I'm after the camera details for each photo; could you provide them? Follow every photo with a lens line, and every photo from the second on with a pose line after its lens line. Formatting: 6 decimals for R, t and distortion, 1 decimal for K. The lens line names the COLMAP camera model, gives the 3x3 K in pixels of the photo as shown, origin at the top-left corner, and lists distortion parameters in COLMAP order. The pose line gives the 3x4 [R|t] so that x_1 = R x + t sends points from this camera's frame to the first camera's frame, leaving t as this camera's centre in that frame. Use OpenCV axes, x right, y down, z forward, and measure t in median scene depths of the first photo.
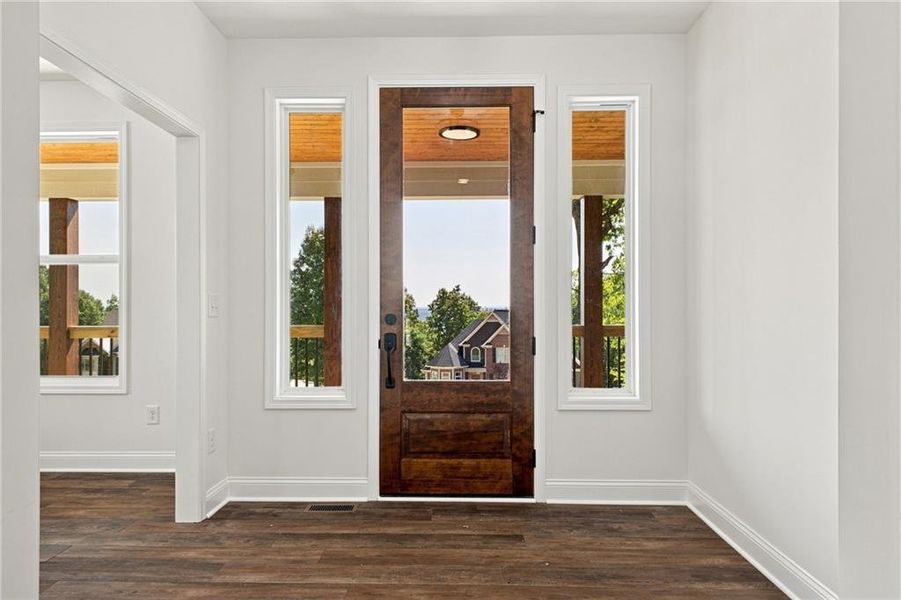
lens RADIAL K [[650.9, 0, 450.2], [0, 650.9, 299.9], [0, 0, 1]] dist [0.043105, -0.001855]
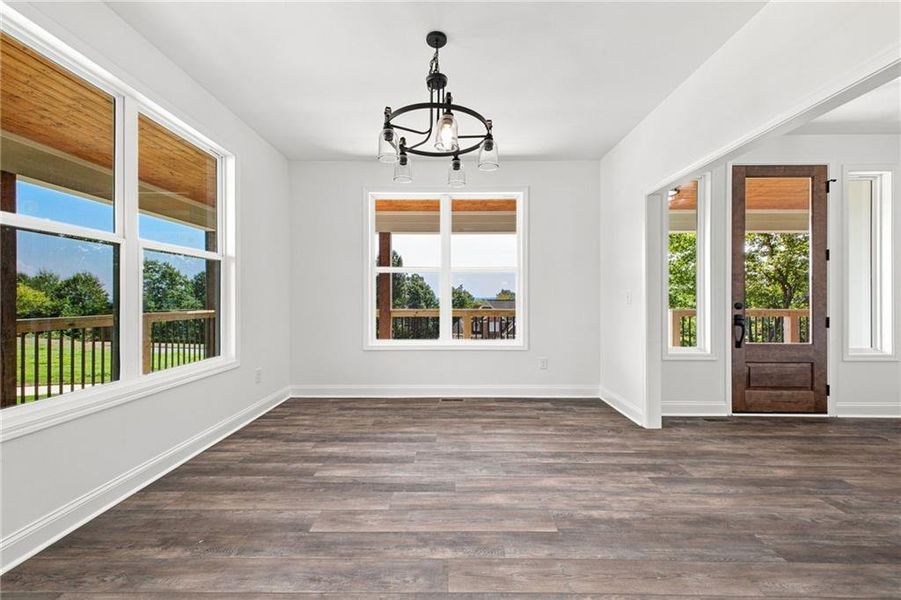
lens RADIAL K [[390.1, 0, 451.3], [0, 390.1, 295.6], [0, 0, 1]] dist [0.006082, -0.001767]
pose [[0.999842, 0.001386, 0.017695, -0.834679], [-0.001469, 0.999988, 0.004664, -0.000117], [-0.017689, -0.004689, 0.999833, 0.027010]]
